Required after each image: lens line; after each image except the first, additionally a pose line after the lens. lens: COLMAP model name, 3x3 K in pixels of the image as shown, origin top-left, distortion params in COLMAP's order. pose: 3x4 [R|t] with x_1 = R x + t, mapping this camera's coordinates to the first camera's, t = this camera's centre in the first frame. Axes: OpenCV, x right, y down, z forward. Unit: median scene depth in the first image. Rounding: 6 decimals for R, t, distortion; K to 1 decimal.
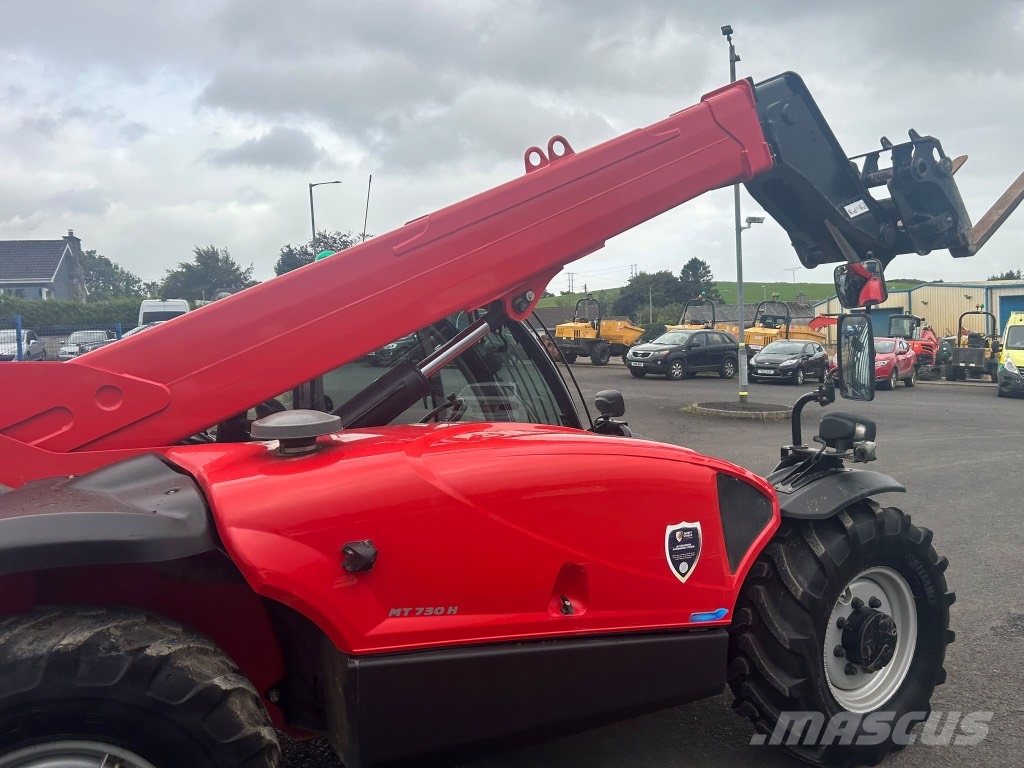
lens RADIAL K [[766.5, 0, 519.4], [0, 766.5, 387.0], [0, 0, 1]] dist [0.034391, -0.005107]
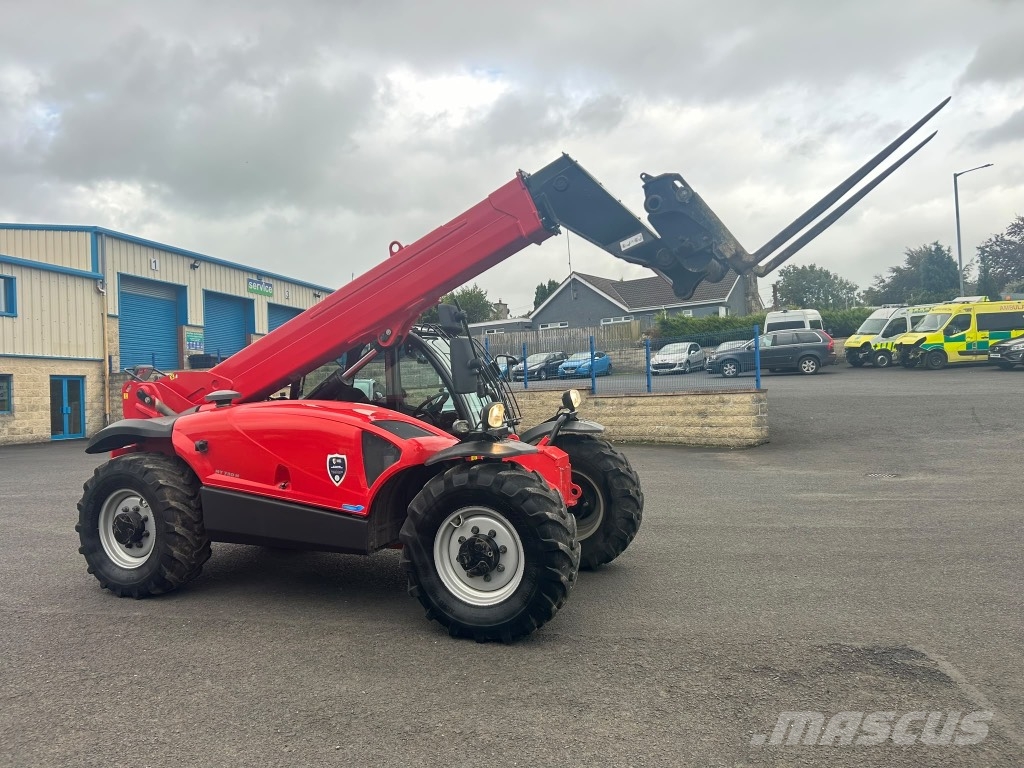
lens RADIAL K [[766.3, 0, 507.0], [0, 766.3, 370.5], [0, 0, 1]] dist [0.055855, -0.068526]
pose [[0.619709, -0.005870, -0.784810, 1.341109], [-0.016115, 0.999666, -0.020202, 0.001104], [0.784667, 0.025167, 0.619407, 0.102251]]
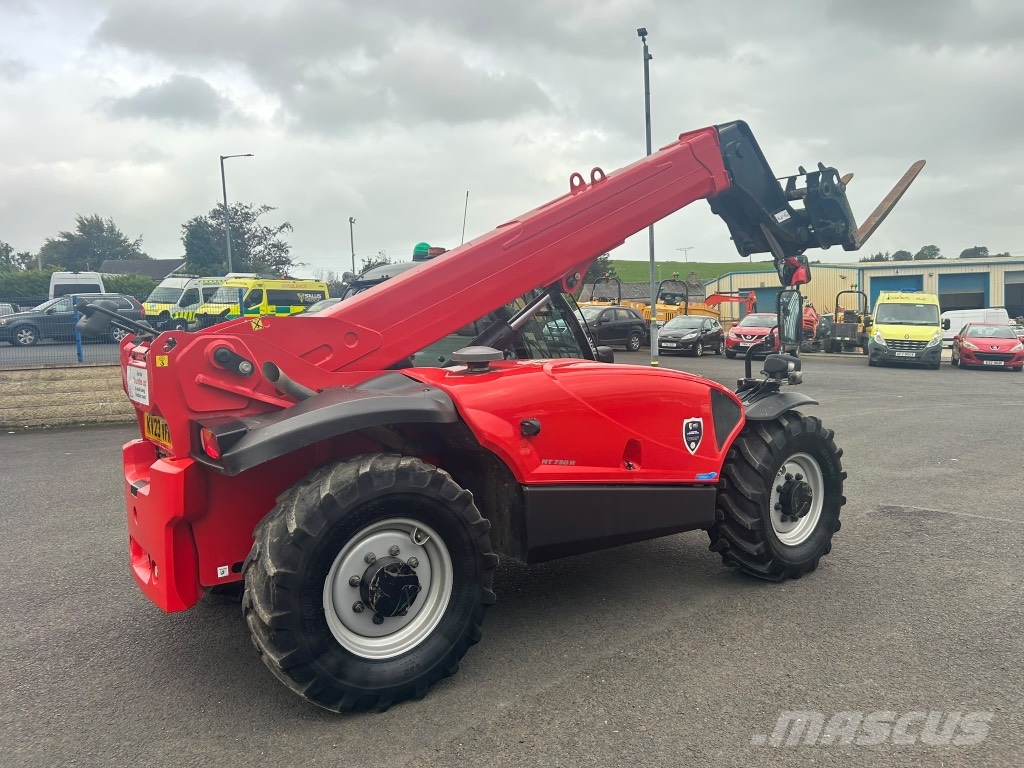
lens RADIAL K [[771.2, 0, 512.0], [0, 771.2, 384.0], [0, 0, 1]] dist [0.062026, -0.071907]
pose [[0.992677, -0.007374, 0.120574, -0.248388], [0.004232, 0.999645, 0.026295, 0.041168], [-0.120725, -0.025593, 0.992356, -0.393517]]
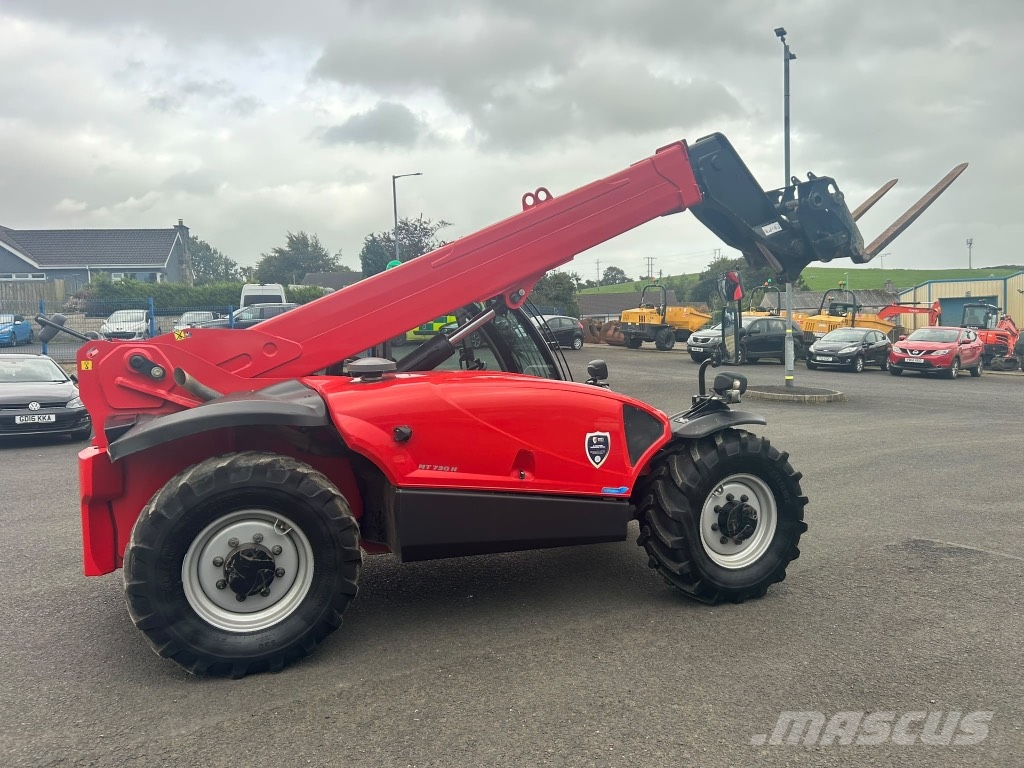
lens RADIAL K [[764.6, 0, 507.2], [0, 764.6, 383.7], [0, 0, 1]] dist [0.067541, -0.079869]
pose [[0.993171, 0.021775, -0.114616, 0.140525], [-0.020008, 0.999663, 0.016547, 0.033492], [0.114938, -0.014140, 0.993272, -0.448162]]
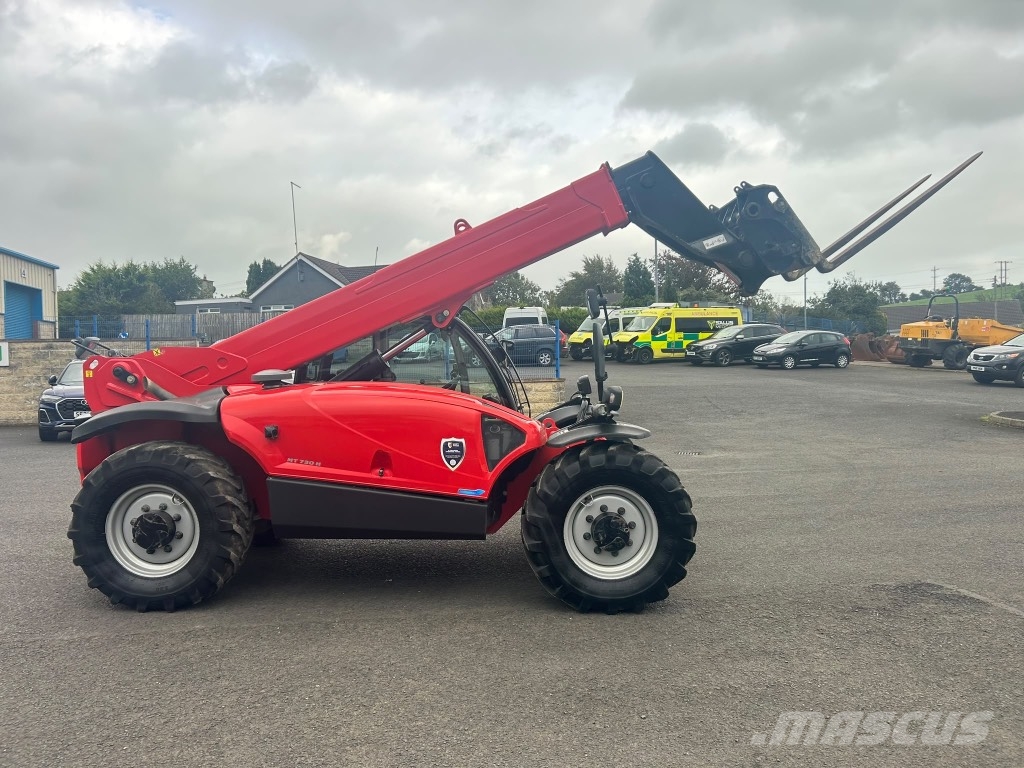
lens RADIAL K [[764.6, 0, 507.2], [0, 764.6, 383.7], [0, 0, 1]] dist [0.067541, -0.079869]
pose [[0.875022, 0.029703, -0.483170, 0.821424], [-0.032569, 0.999466, 0.002461, 0.026125], [0.482986, 0.013583, 0.875523, -0.364904]]
